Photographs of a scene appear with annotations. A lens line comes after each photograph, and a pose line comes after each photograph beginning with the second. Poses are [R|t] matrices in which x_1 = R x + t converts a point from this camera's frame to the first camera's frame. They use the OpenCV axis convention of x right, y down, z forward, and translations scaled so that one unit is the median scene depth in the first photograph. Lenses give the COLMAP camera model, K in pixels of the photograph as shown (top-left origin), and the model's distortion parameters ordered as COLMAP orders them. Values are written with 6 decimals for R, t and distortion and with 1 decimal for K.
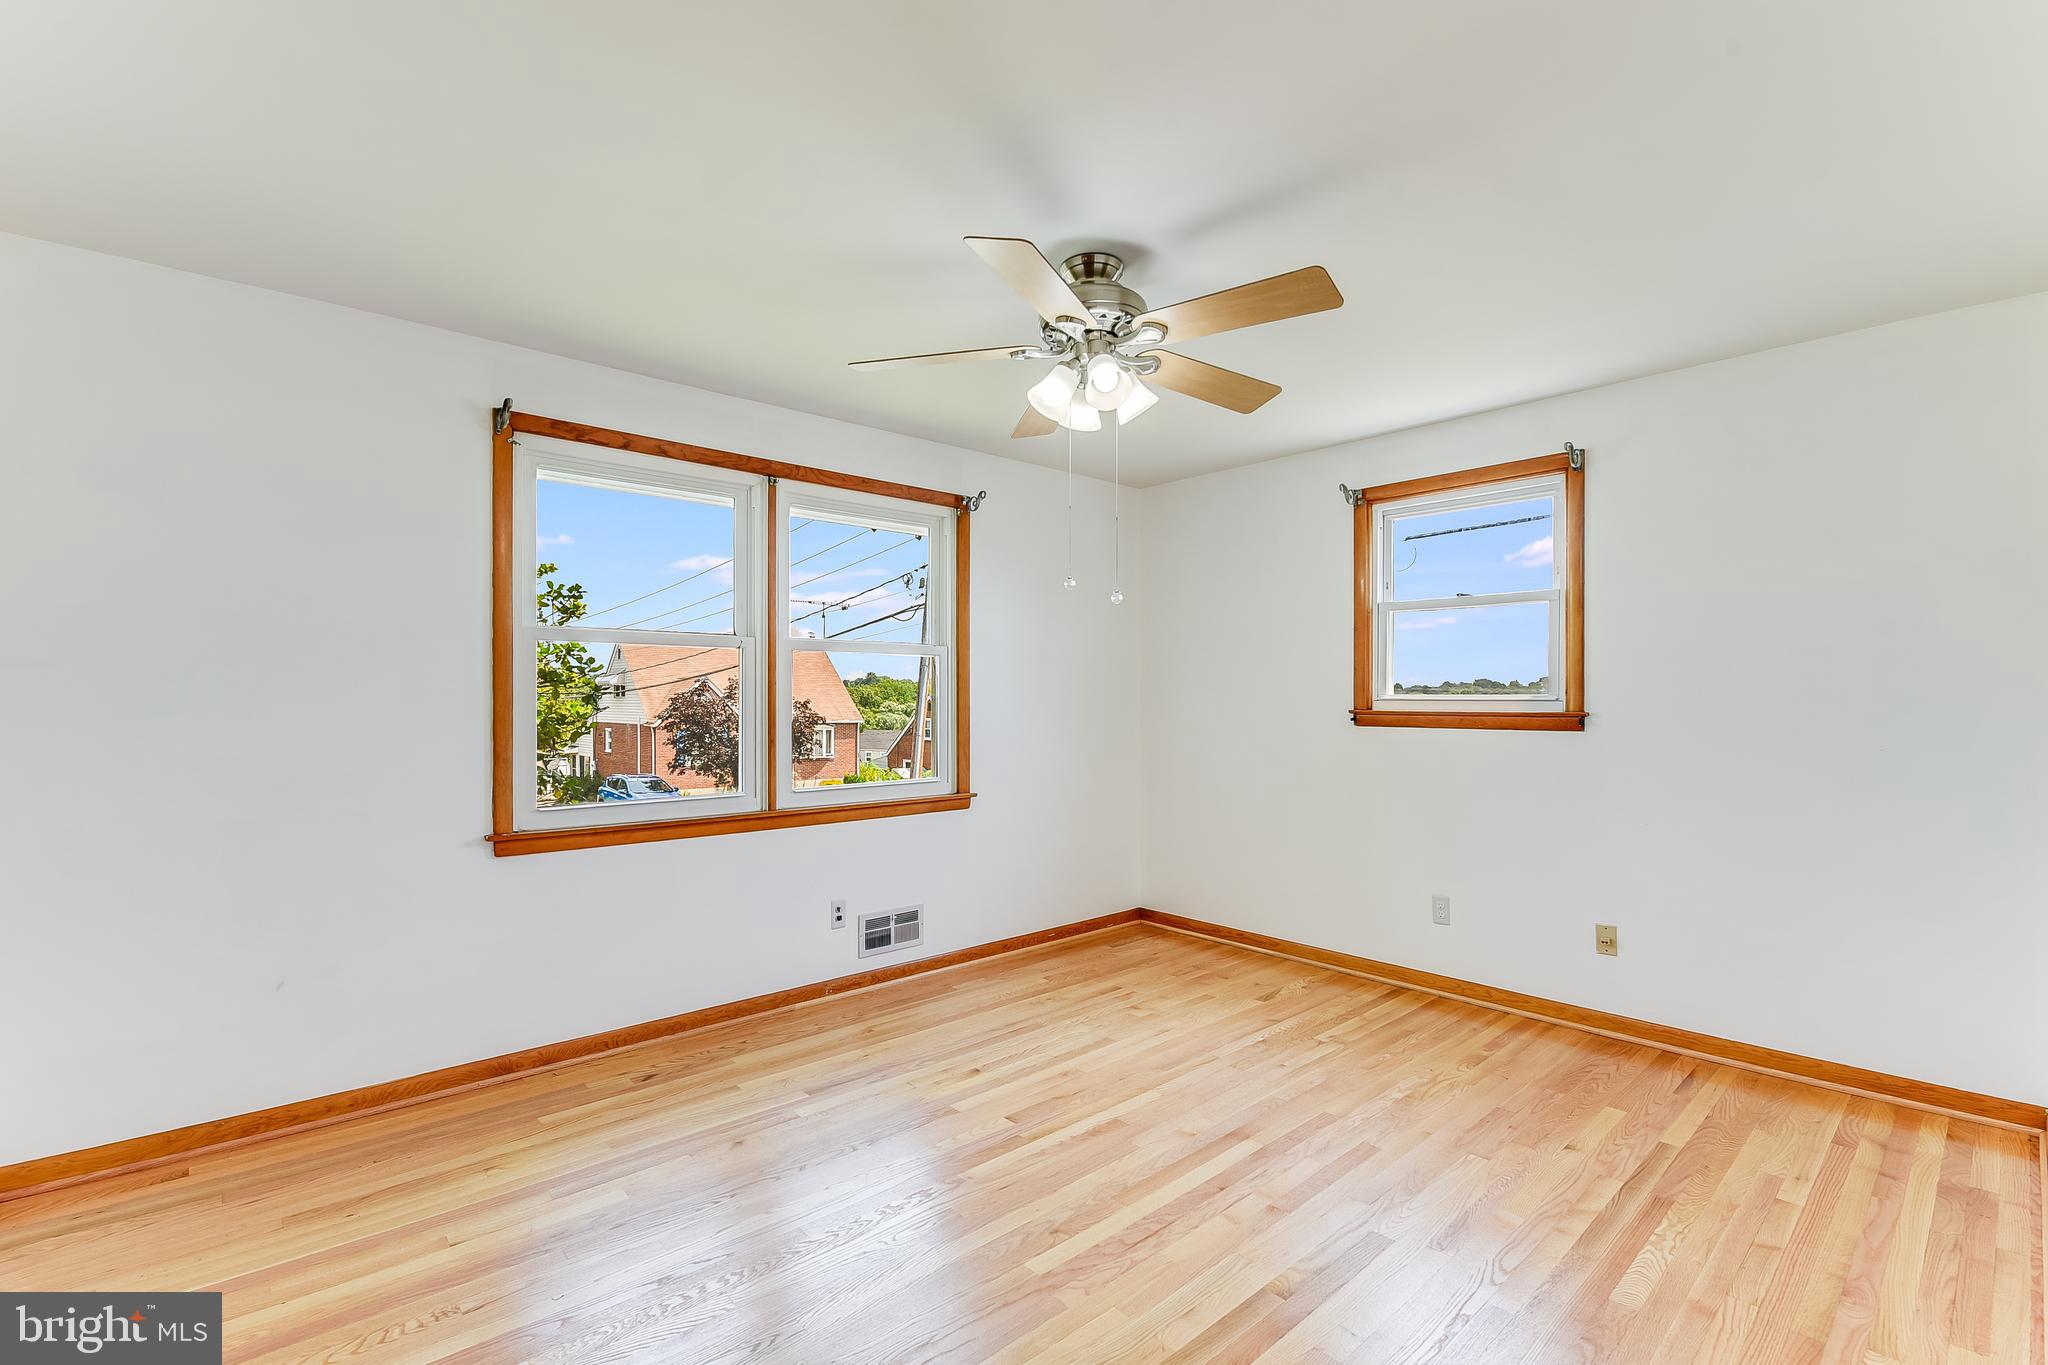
lens RADIAL K [[894.4, 0, 1016.5], [0, 894.4, 688.1], [0, 0, 1]] dist [-0.008580, -0.004099]
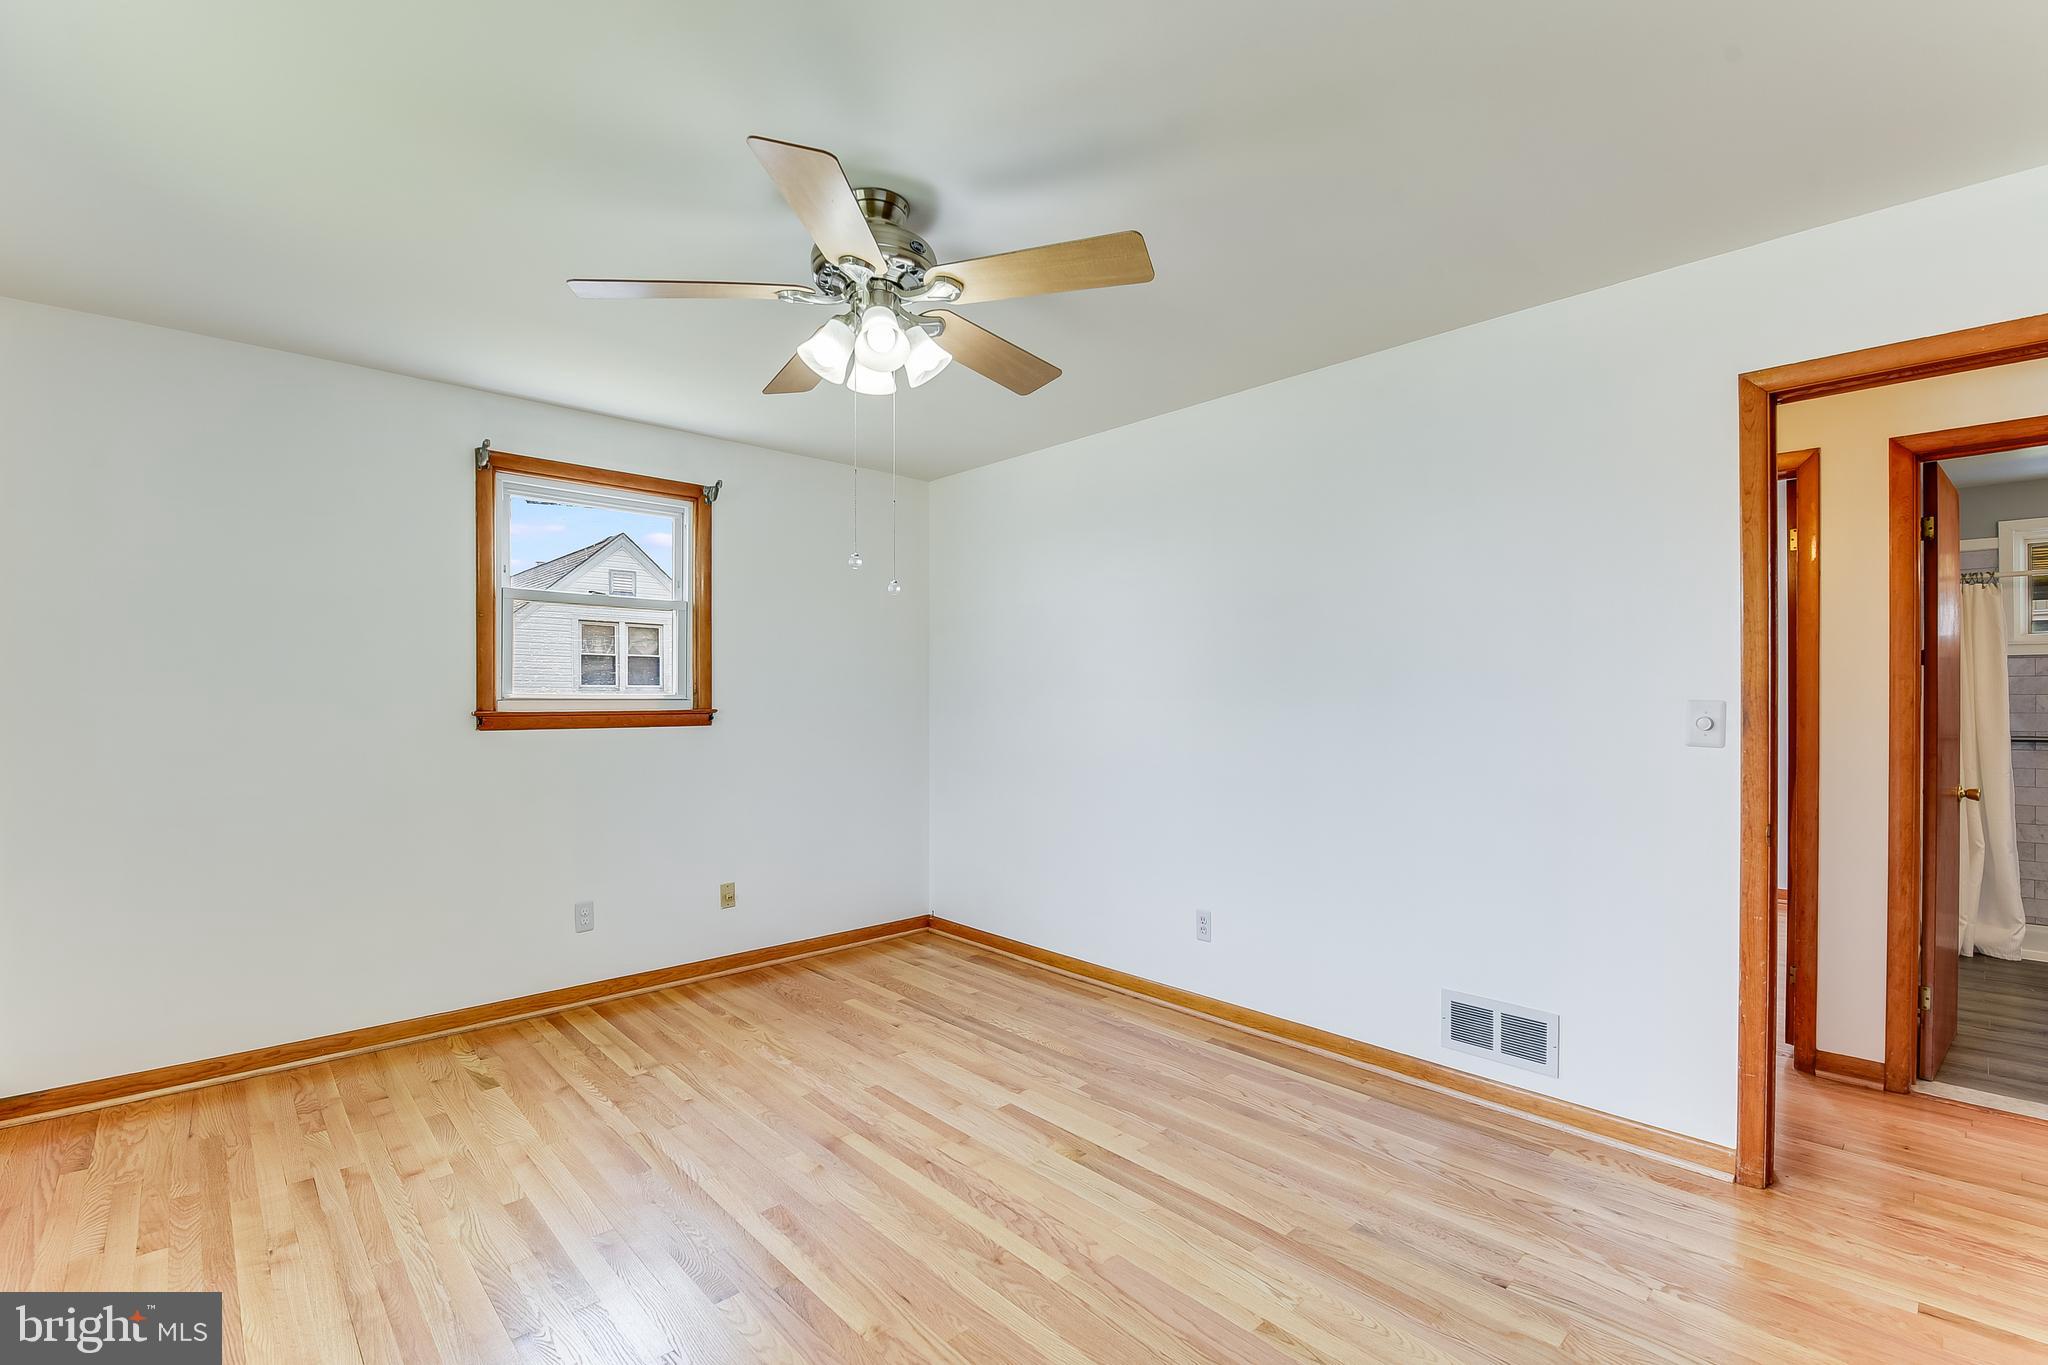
lens RADIAL K [[894.4, 0, 1016.7], [0, 894.4, 693.0], [0, 0, 1]] dist [-0.008580, -0.004099]
pose [[-0.009235, 0.003556, 0.999951, -0.553985], [-0.010121, 0.999942, -0.003650, 0.005926], [-0.999906, -0.010154, -0.009199, 0.608689]]
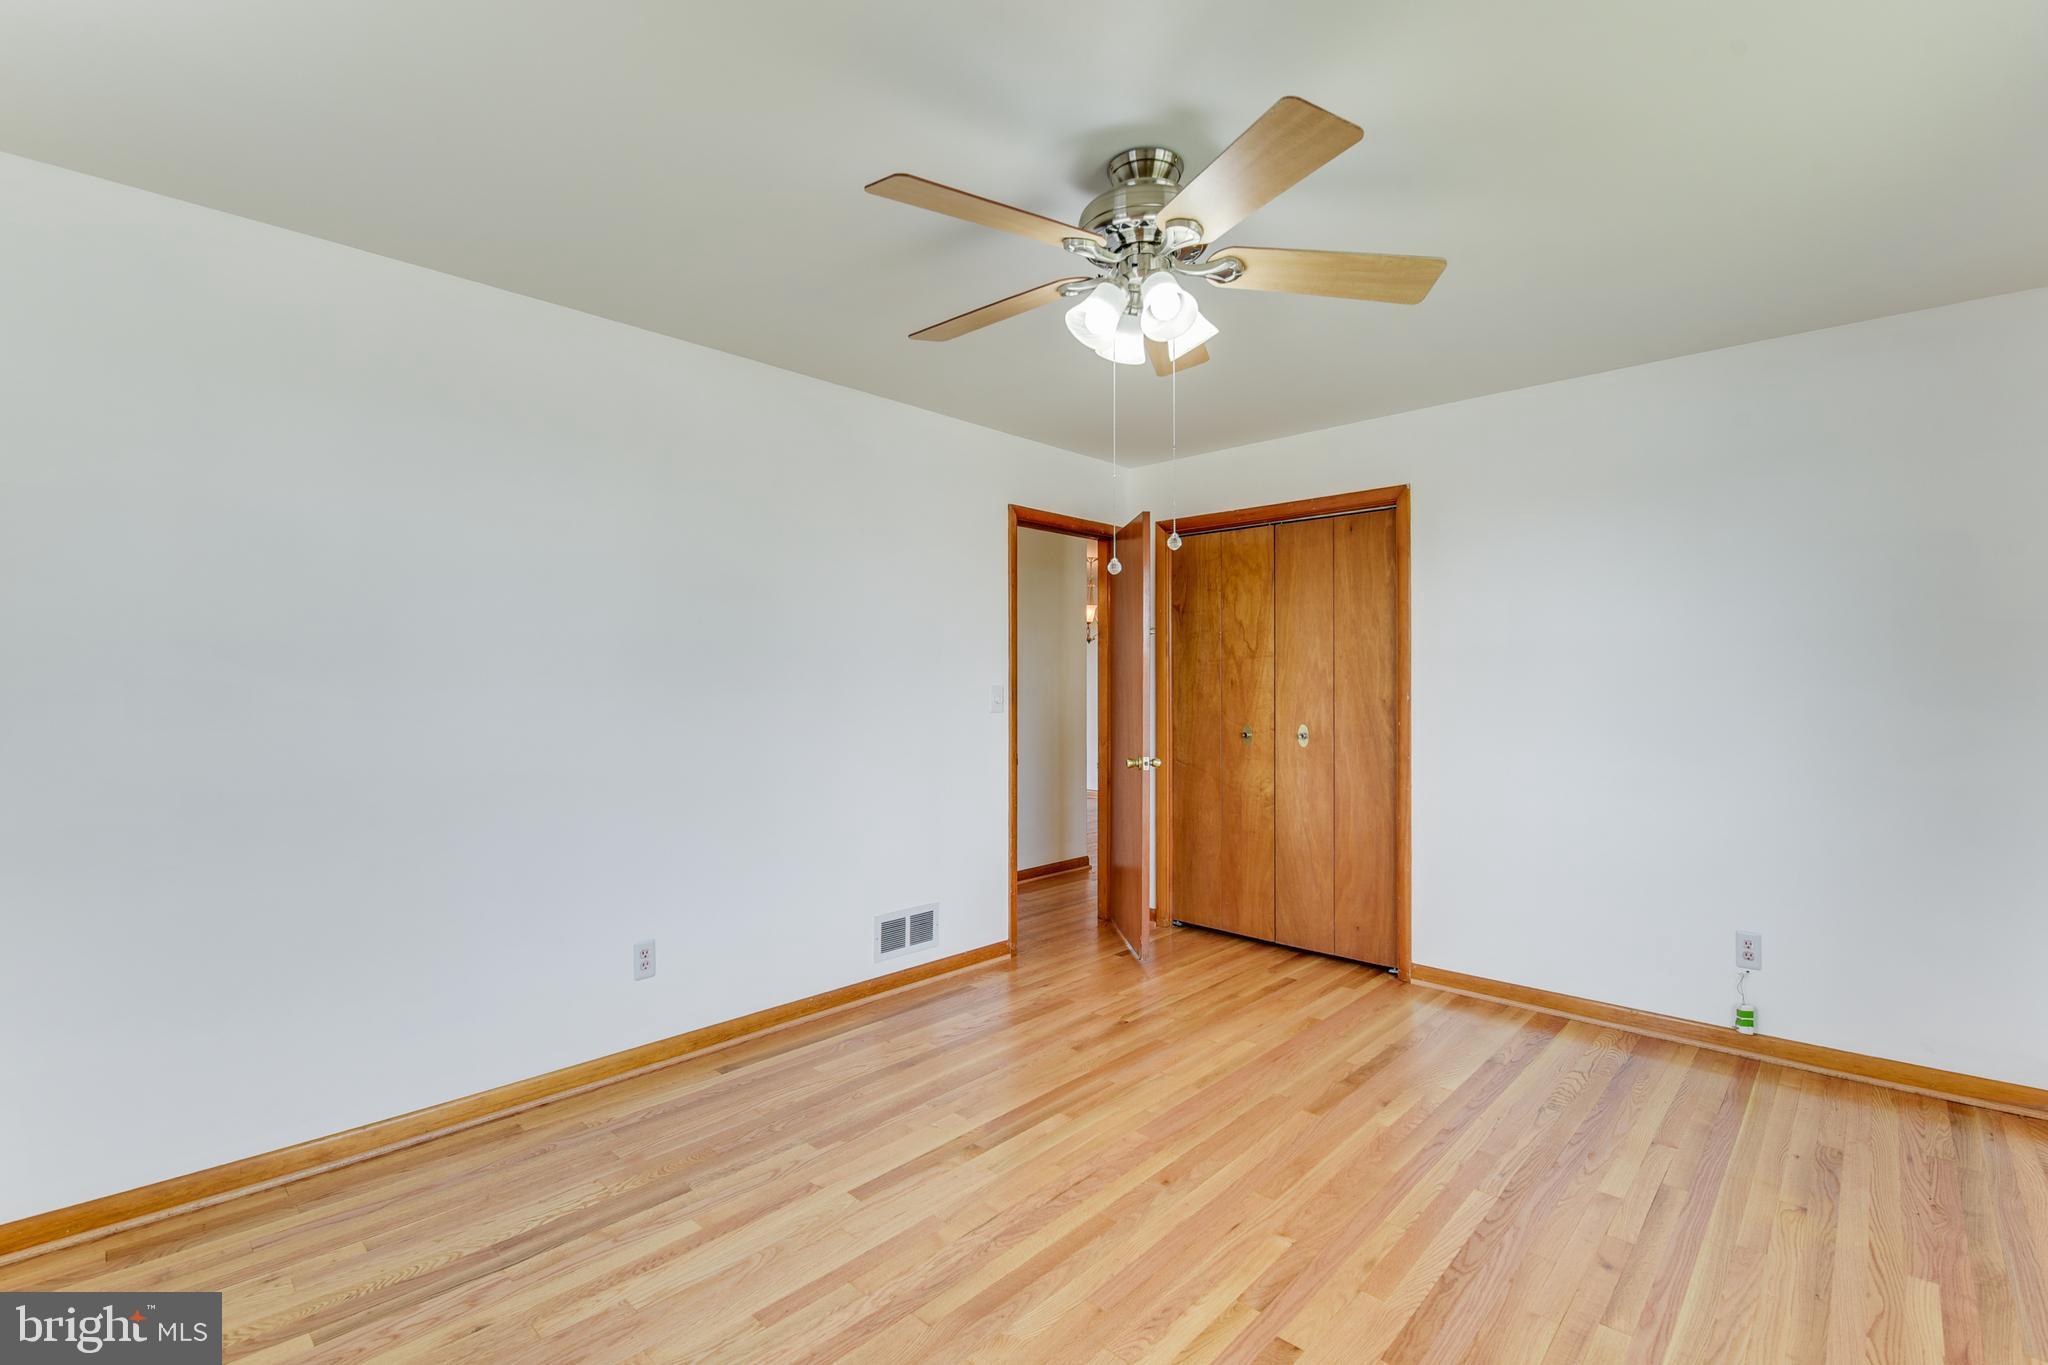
lens RADIAL K [[909.0, 0, 1018.0], [0, 909.0, 679.6], [0, 0, 1]] dist [-0.008944, -0.000684]
pose [[-0.997248, -0.000773, -0.074130, 0.182358], [0.000516, 0.999849, -0.017357, 0.016478], [0.074133, -0.017348, -0.997097, 1.270896]]
